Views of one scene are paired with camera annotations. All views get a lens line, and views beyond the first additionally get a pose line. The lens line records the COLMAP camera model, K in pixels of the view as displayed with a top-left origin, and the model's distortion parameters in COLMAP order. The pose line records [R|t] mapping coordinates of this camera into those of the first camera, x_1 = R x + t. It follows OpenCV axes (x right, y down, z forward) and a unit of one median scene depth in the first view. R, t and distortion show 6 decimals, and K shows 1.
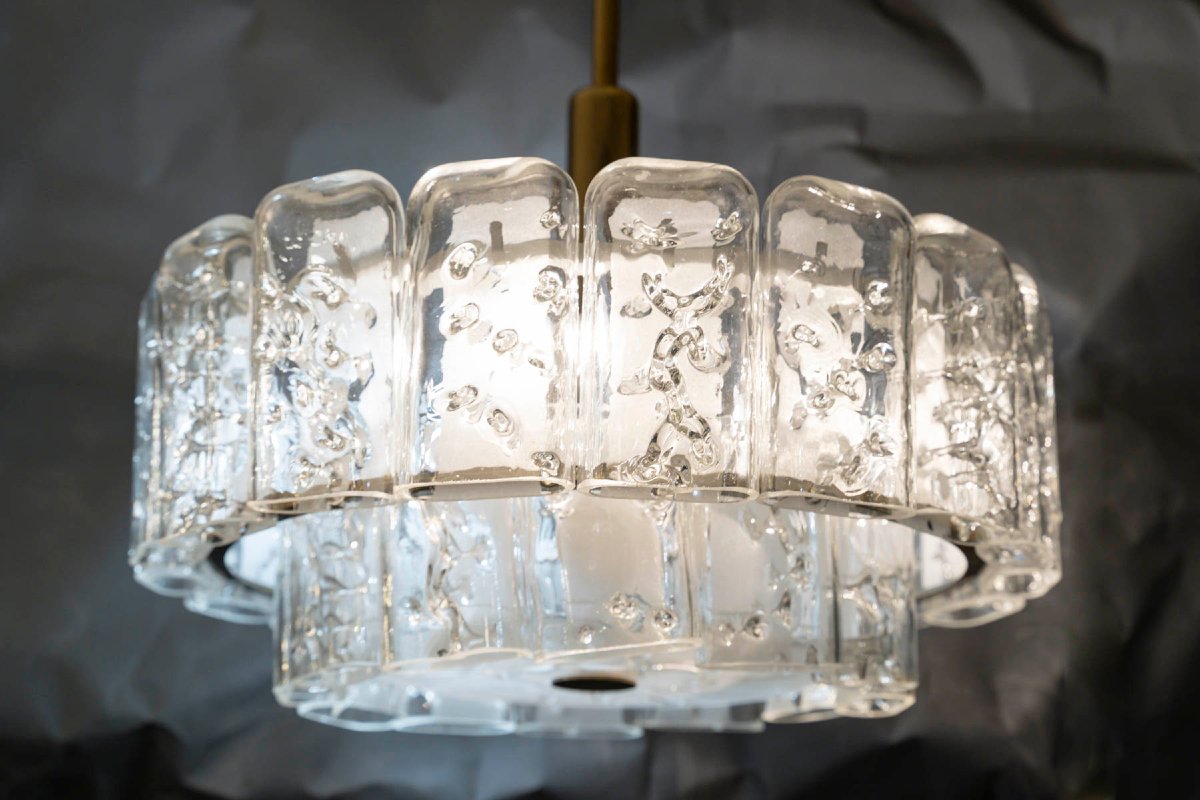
lens RADIAL K [[1836.4, 0, 600.0], [0, 1836.4, 400.0], [0, 0, 1]] dist [0.194599, -0.191402]
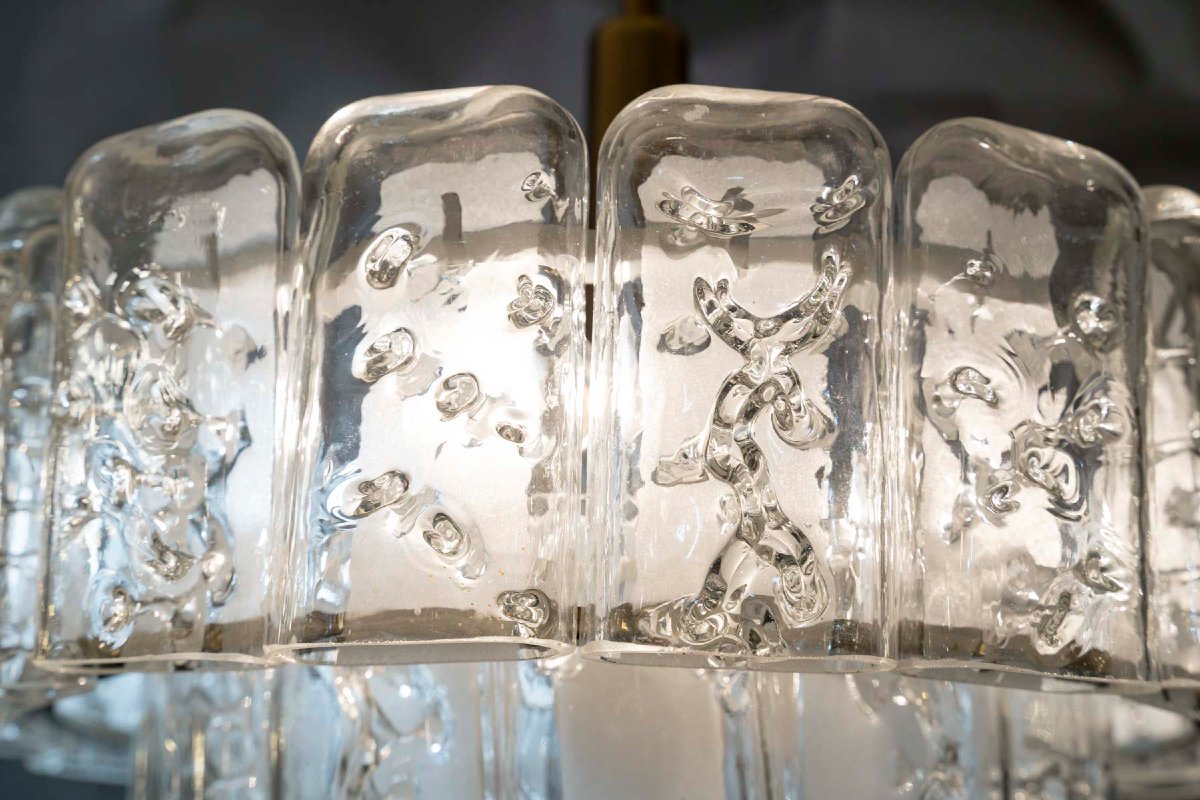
lens RADIAL K [[1836.4, 0, 600.0], [0, 1836.4, 400.0], [0, 0, 1]] dist [0.194599, -0.191402]
pose [[0.999714, 0.004303, -0.023507, 0.006676], [-0.004611, 0.999904, -0.013044, -0.022029], [0.023448, 0.013148, 0.999639, 0.404878]]
